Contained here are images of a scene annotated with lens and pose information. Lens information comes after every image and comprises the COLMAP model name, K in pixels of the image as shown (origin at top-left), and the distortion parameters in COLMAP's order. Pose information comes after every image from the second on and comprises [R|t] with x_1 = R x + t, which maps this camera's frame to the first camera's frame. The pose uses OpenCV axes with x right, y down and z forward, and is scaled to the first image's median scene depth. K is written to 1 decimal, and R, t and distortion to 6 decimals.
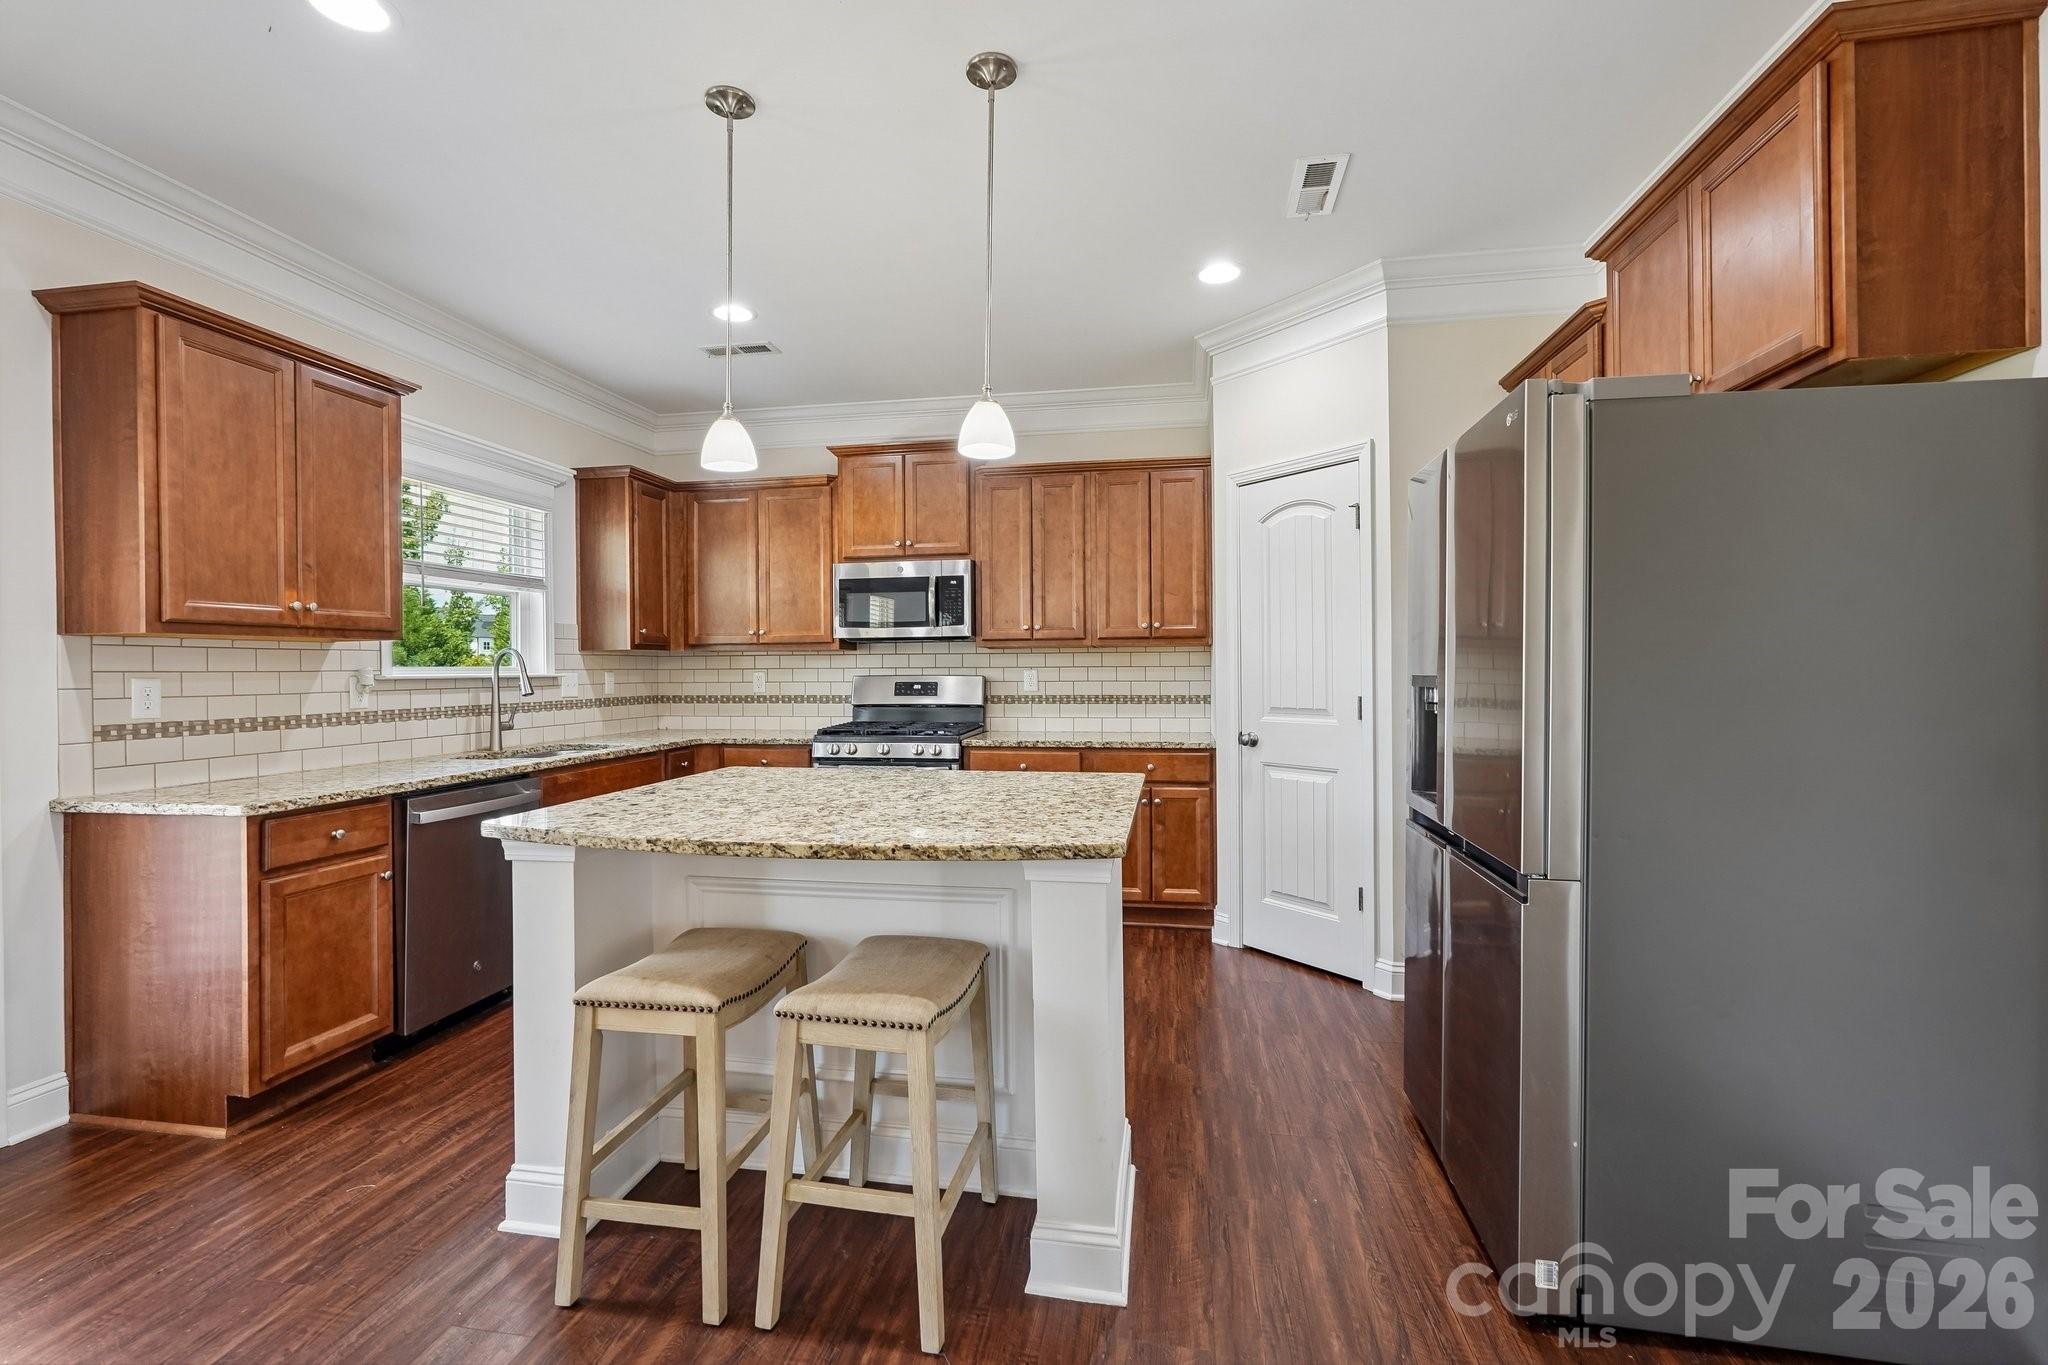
lens RADIAL K [[904.6, 0, 1019.0], [0, 904.6, 675.6], [0, 0, 1]] dist [-0.016641, 0.008827]
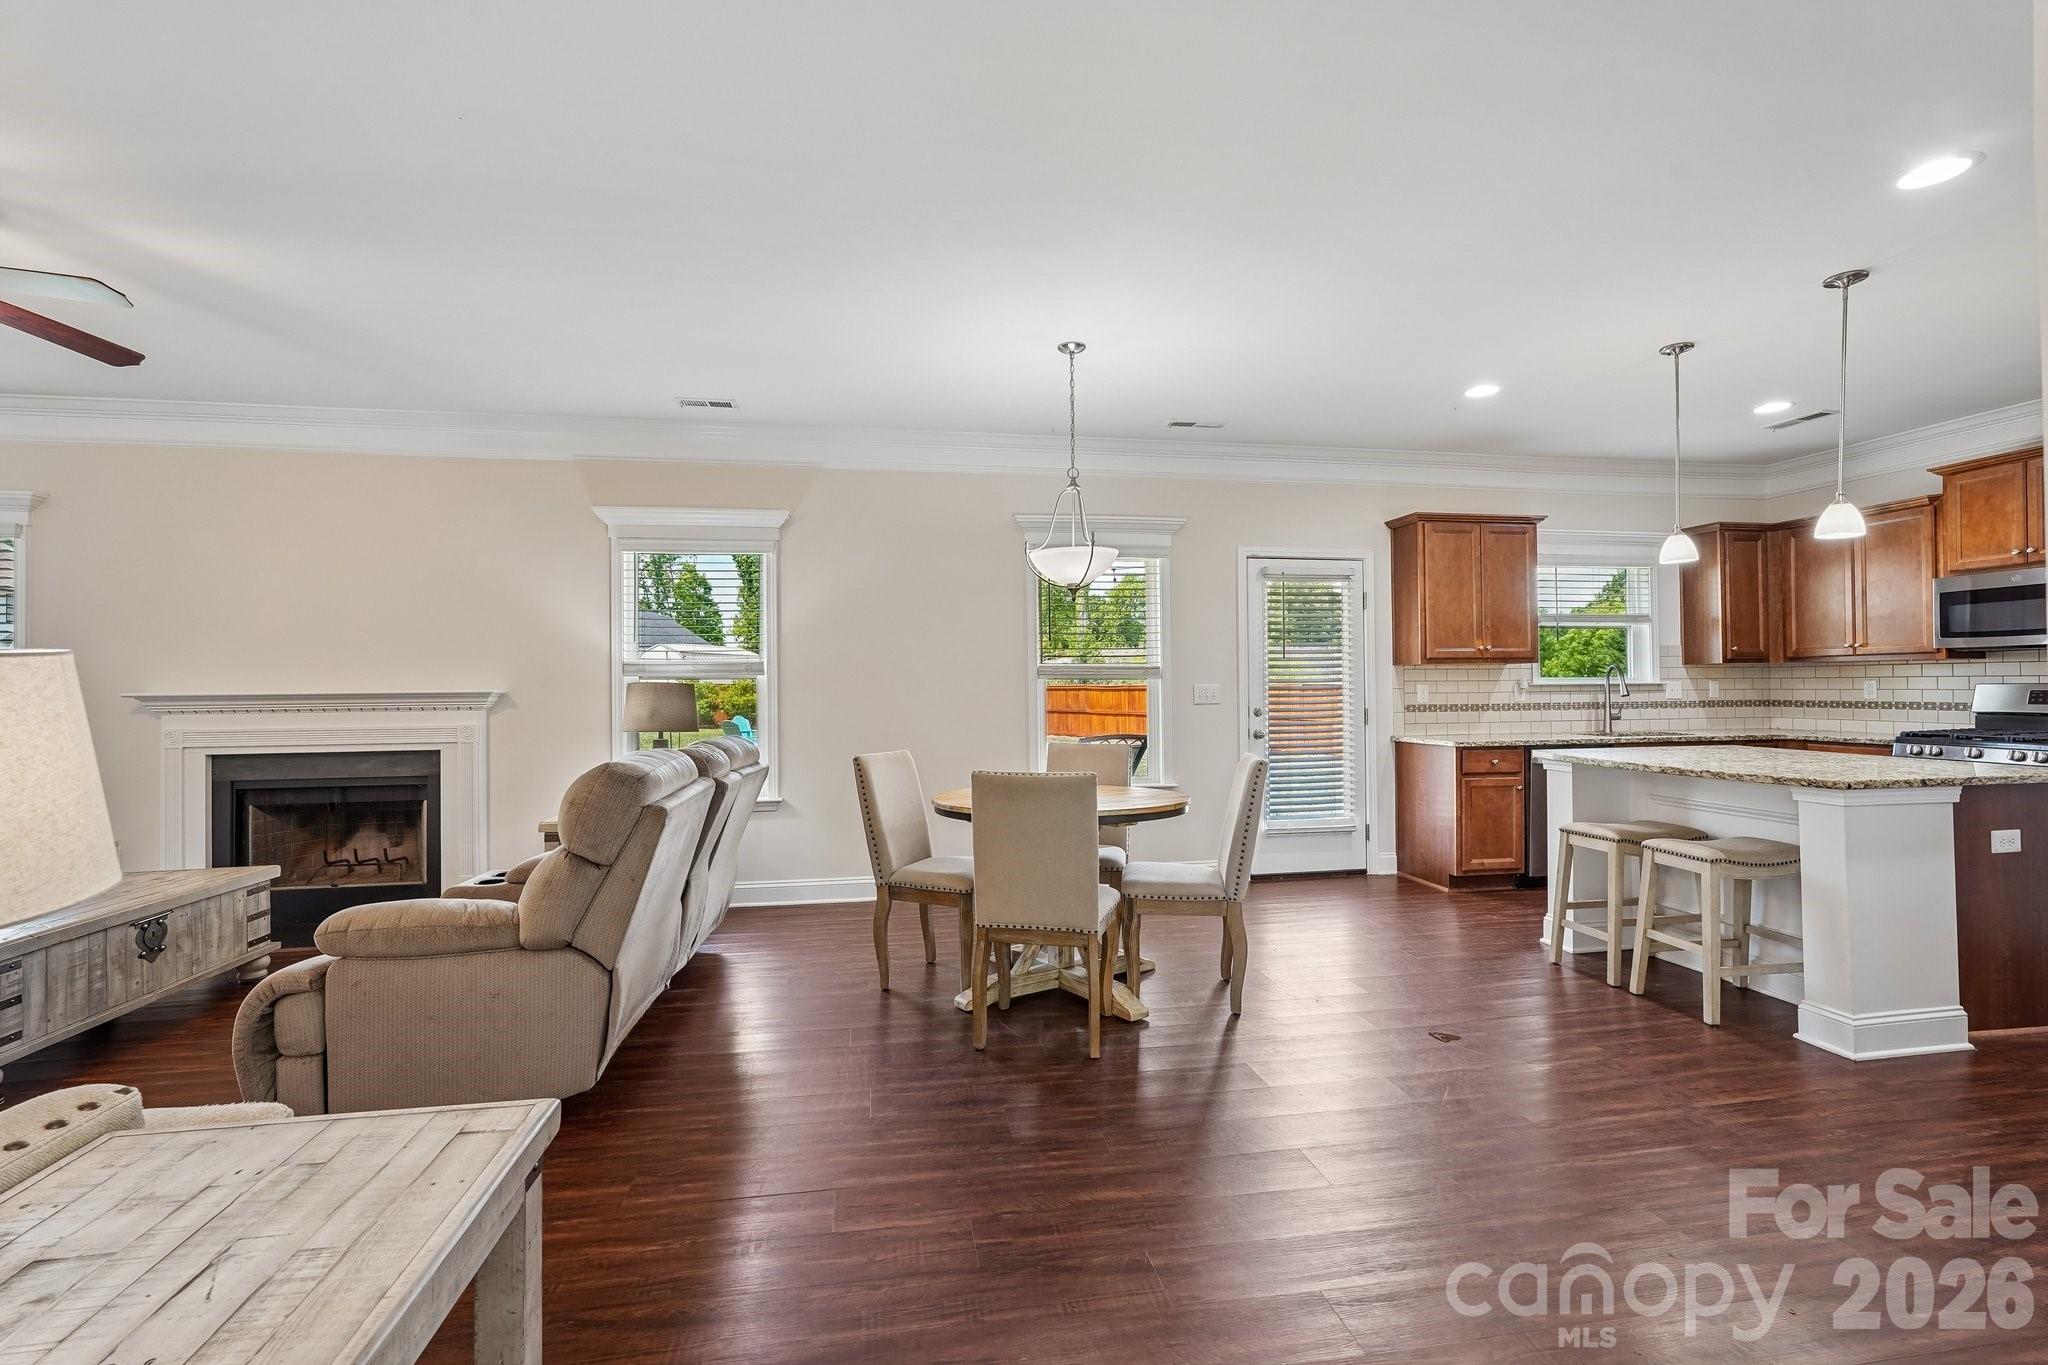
lens RADIAL K [[904.6, 0, 1017.3], [0, 904.6, 675.6], [0, 0, 1]] dist [-0.013323, 0.007138]
pose [[0.338330, -0.006379, -0.941006, 0.466799], [-0.001280, 0.999973, -0.007239, -0.000279], [0.941027, 0.003654, 0.338313, -0.412466]]
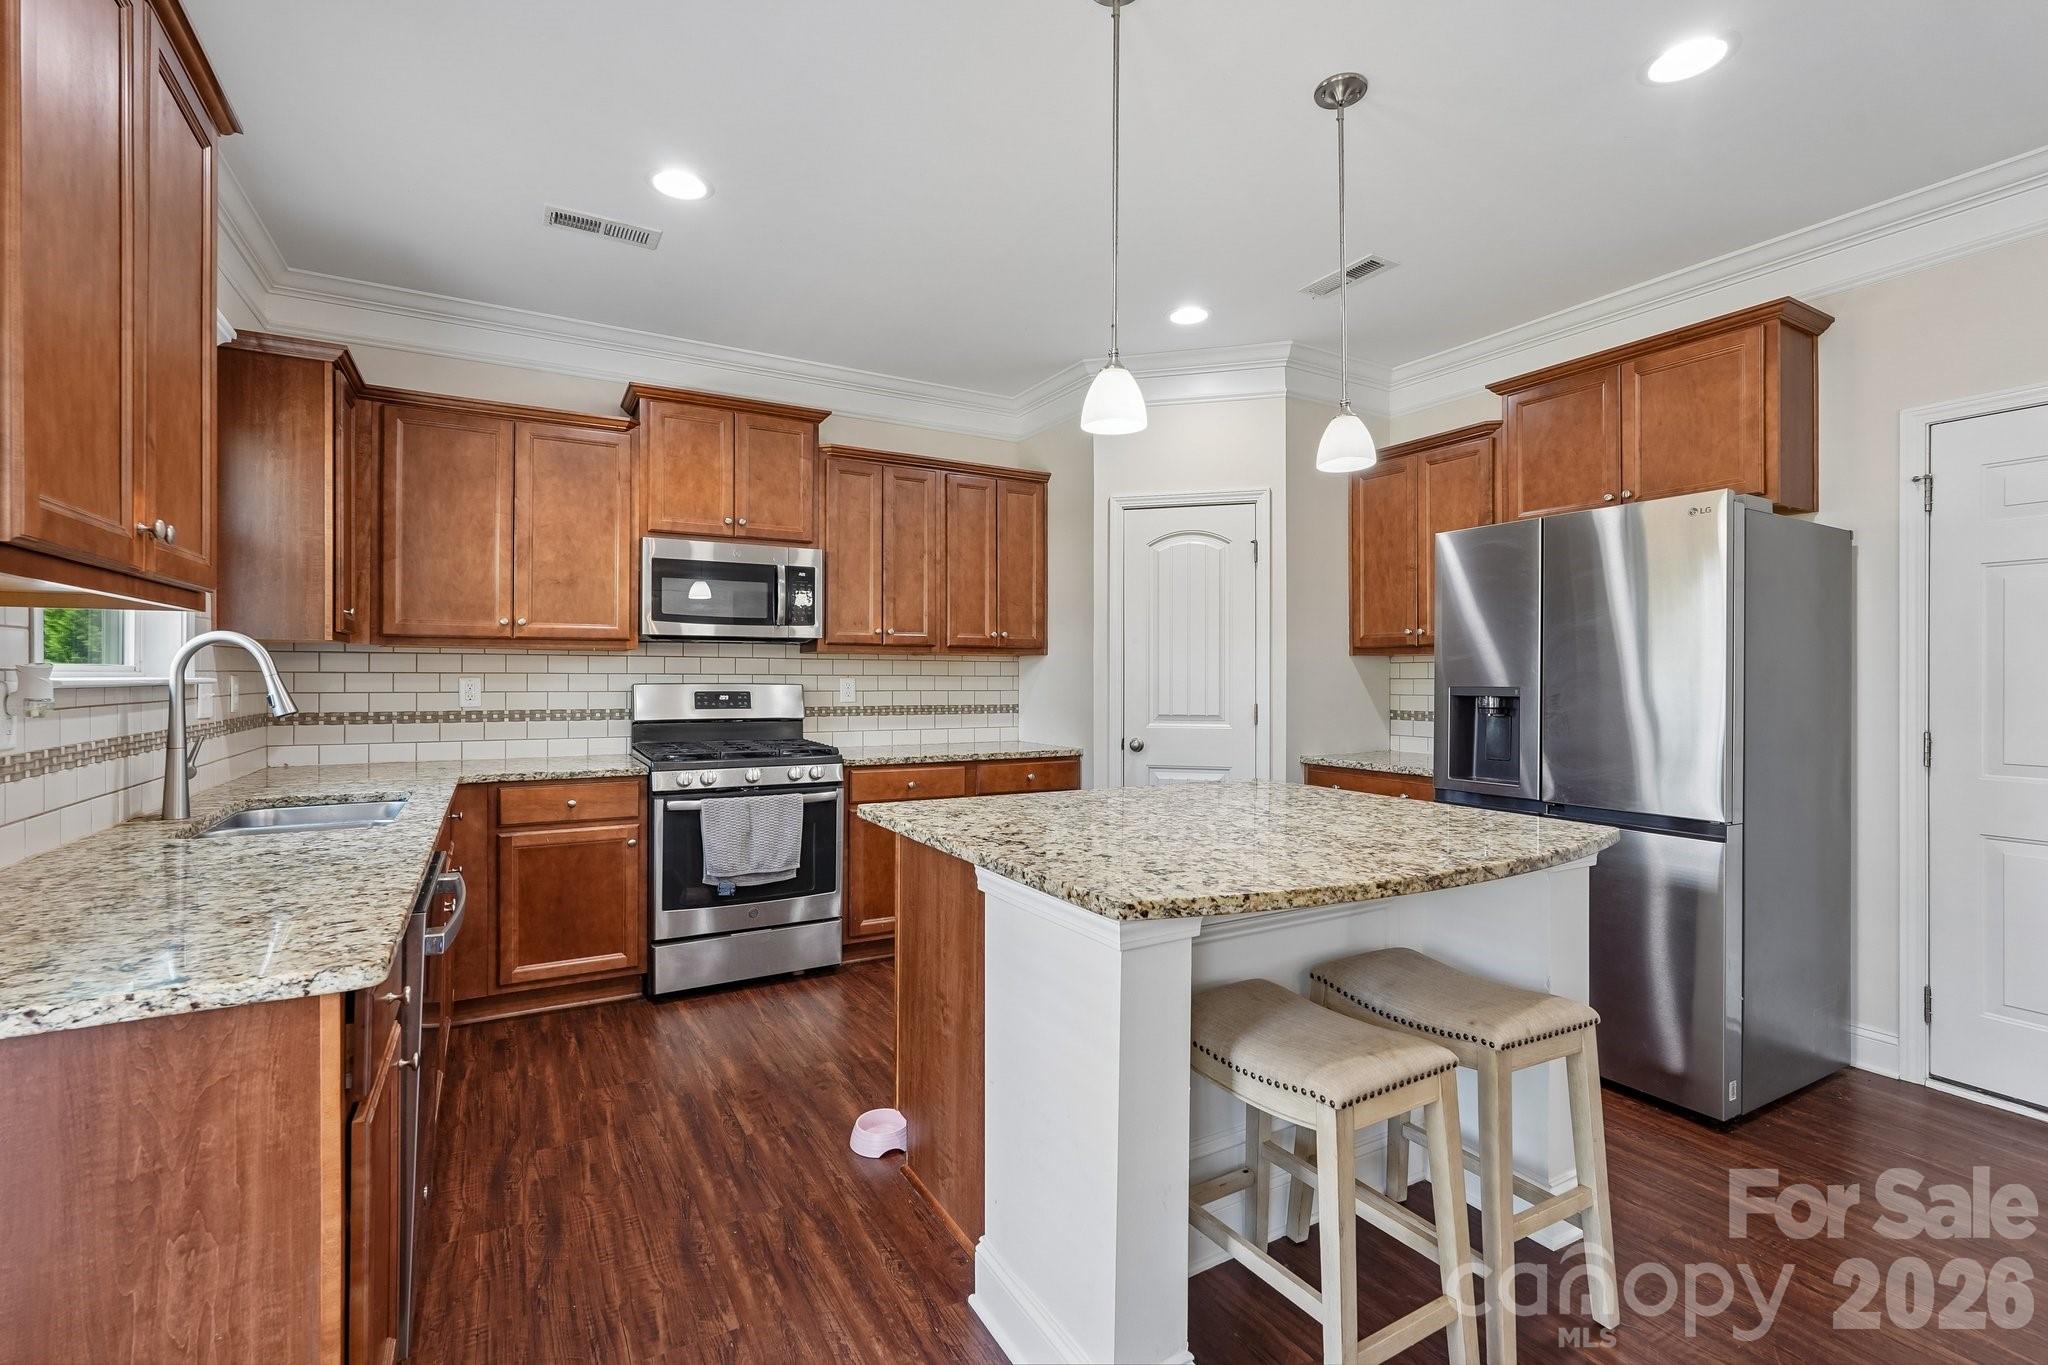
lens RADIAL K [[904.6, 0, 1019.0], [0, 904.6, 675.6], [0, 0, 1]] dist [-0.016641, 0.008827]
pose [[0.769399, 0.010653, 0.638679, -0.487638], [-0.004434, 0.999926, -0.011338, 0.000637], [-0.638753, 0.005892, 0.769390, 0.231658]]
